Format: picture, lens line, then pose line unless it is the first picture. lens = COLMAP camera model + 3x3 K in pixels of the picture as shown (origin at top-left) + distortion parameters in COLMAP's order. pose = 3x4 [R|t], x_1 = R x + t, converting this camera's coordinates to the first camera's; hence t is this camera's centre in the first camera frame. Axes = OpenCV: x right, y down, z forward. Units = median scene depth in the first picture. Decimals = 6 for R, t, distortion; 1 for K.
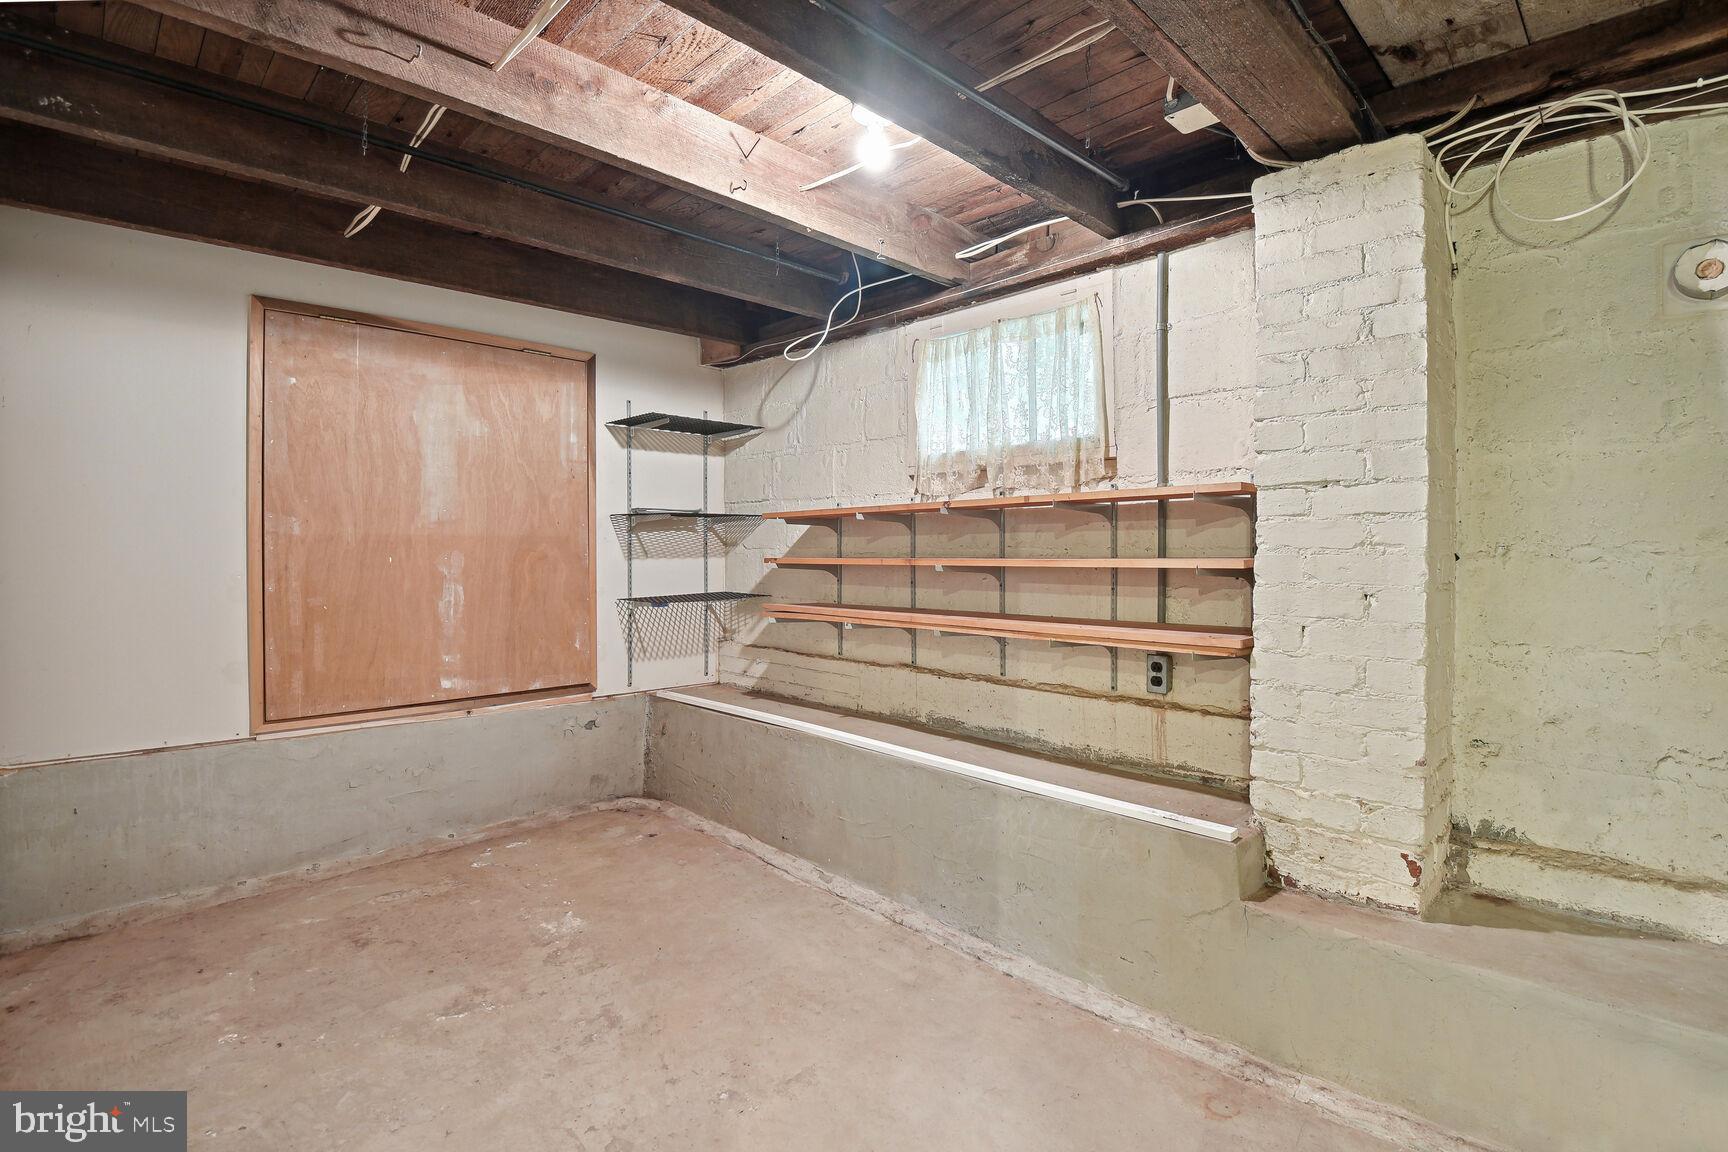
lens RADIAL K [[821.8, 0, 867.9], [0, 821.8, 566.8], [0, 0, 1]] dist [0.001041, 0.000010]
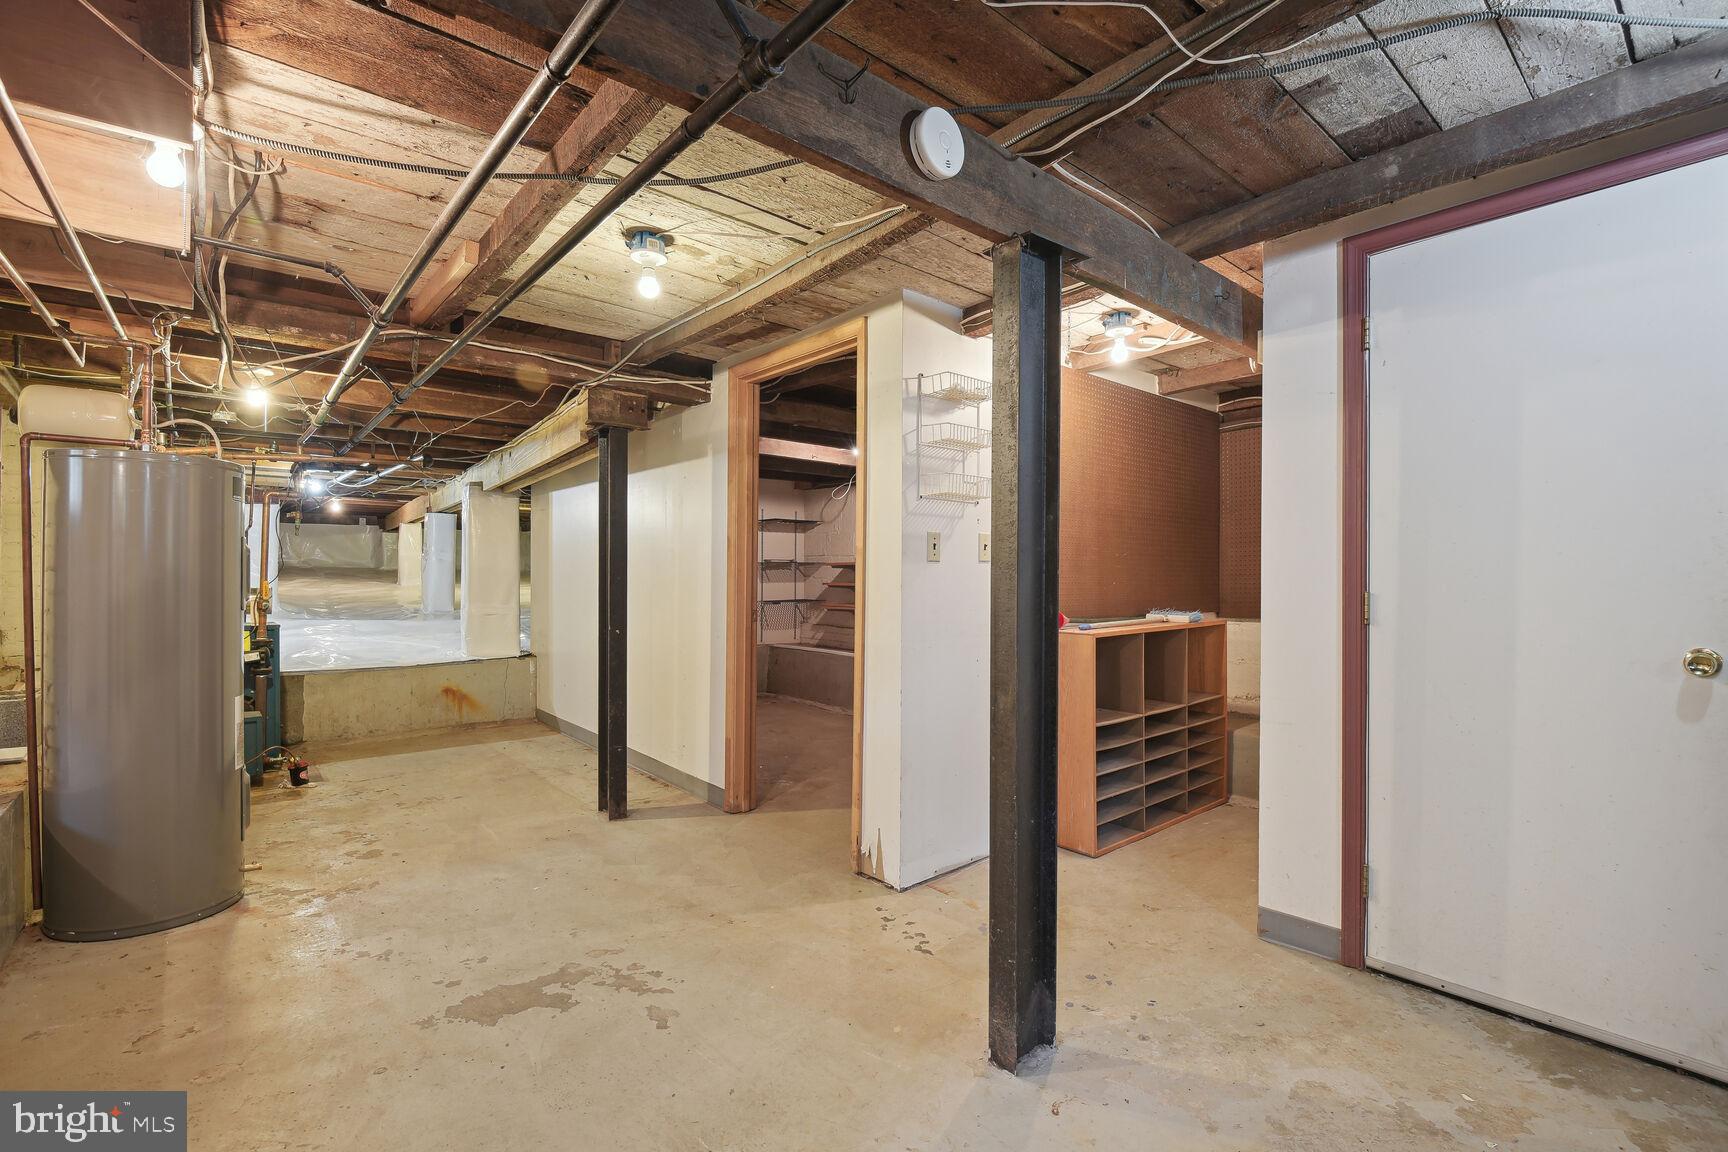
lens RADIAL K [[761.4, 0, 862.6], [0, 761.4, 573.5], [0, 0, 1]] dist [-0.025545, -0.002701]
pose [[0.996323, 0.004883, -0.085541, 0.146612], [-0.005813, 0.999927, -0.010620, -0.014720], [0.085483, 0.011079, 0.996278, -0.964422]]
